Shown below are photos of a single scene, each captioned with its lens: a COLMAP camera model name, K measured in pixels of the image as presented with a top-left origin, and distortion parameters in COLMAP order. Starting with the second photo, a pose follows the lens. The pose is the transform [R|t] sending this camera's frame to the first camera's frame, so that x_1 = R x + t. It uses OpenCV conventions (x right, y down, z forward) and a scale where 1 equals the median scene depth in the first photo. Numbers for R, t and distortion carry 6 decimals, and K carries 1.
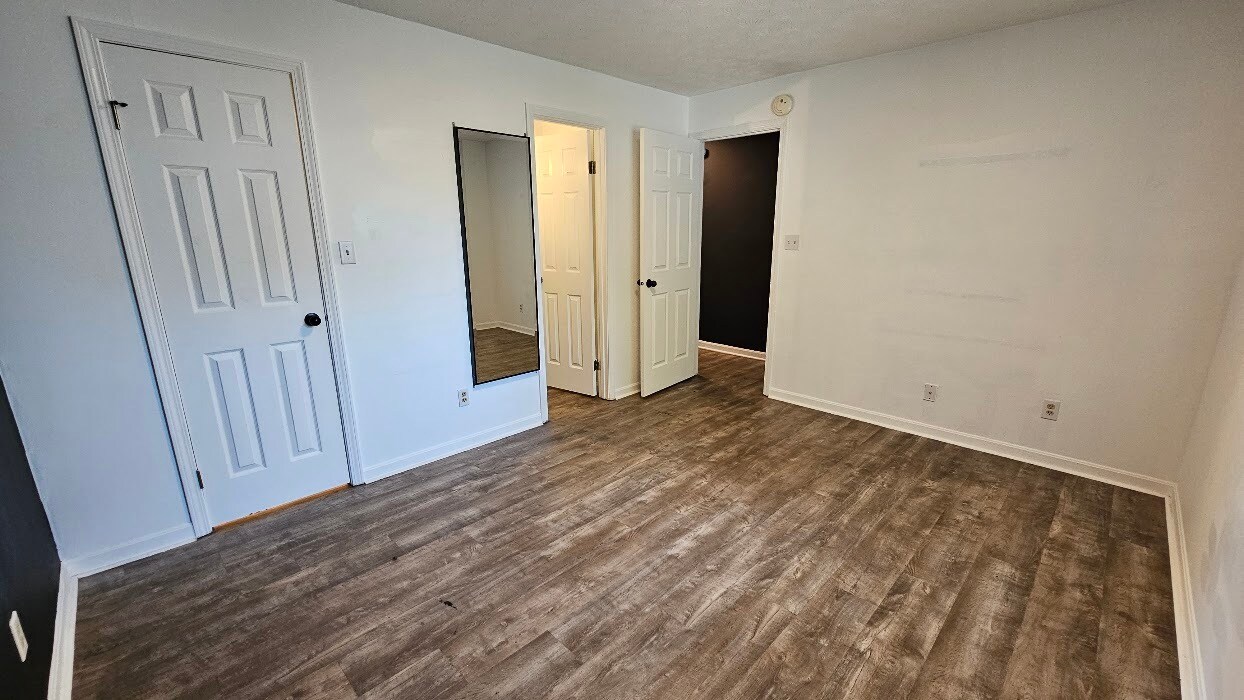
lens RADIAL K [[508.1, 0, 627.9], [0, 508.1, 357.7], [0, 0, 1]] dist [-0.007367, 0.000308]
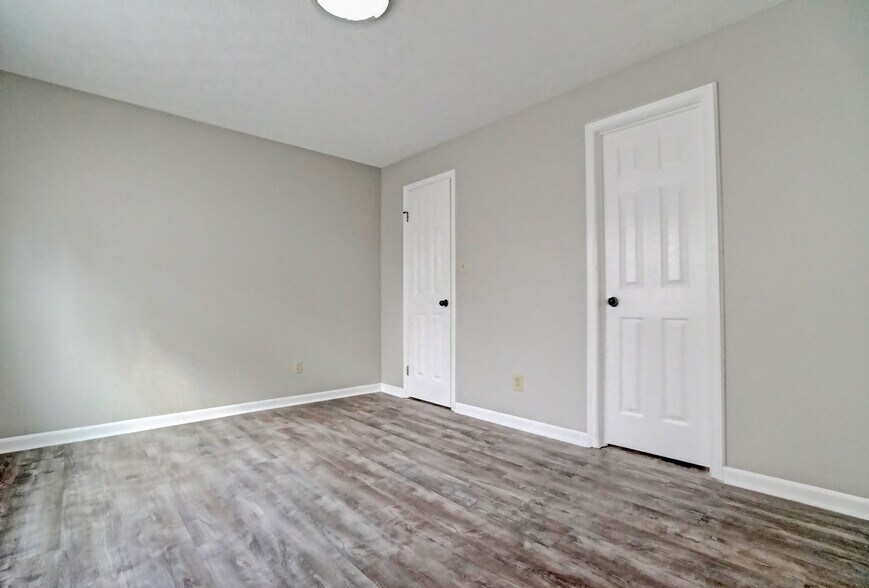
lens RADIAL K [[408.3, 0, 424.5], [0, 408.3, 295.0], [0, 0, 1]] dist [-0.053805, 0.017898]
pose [[-0.074080, -0.023228, -0.996982, 0.889834], [-0.251073, 0.967960, -0.003896, -0.083832], [0.965129, 0.250027, -0.077539, 1.101322]]
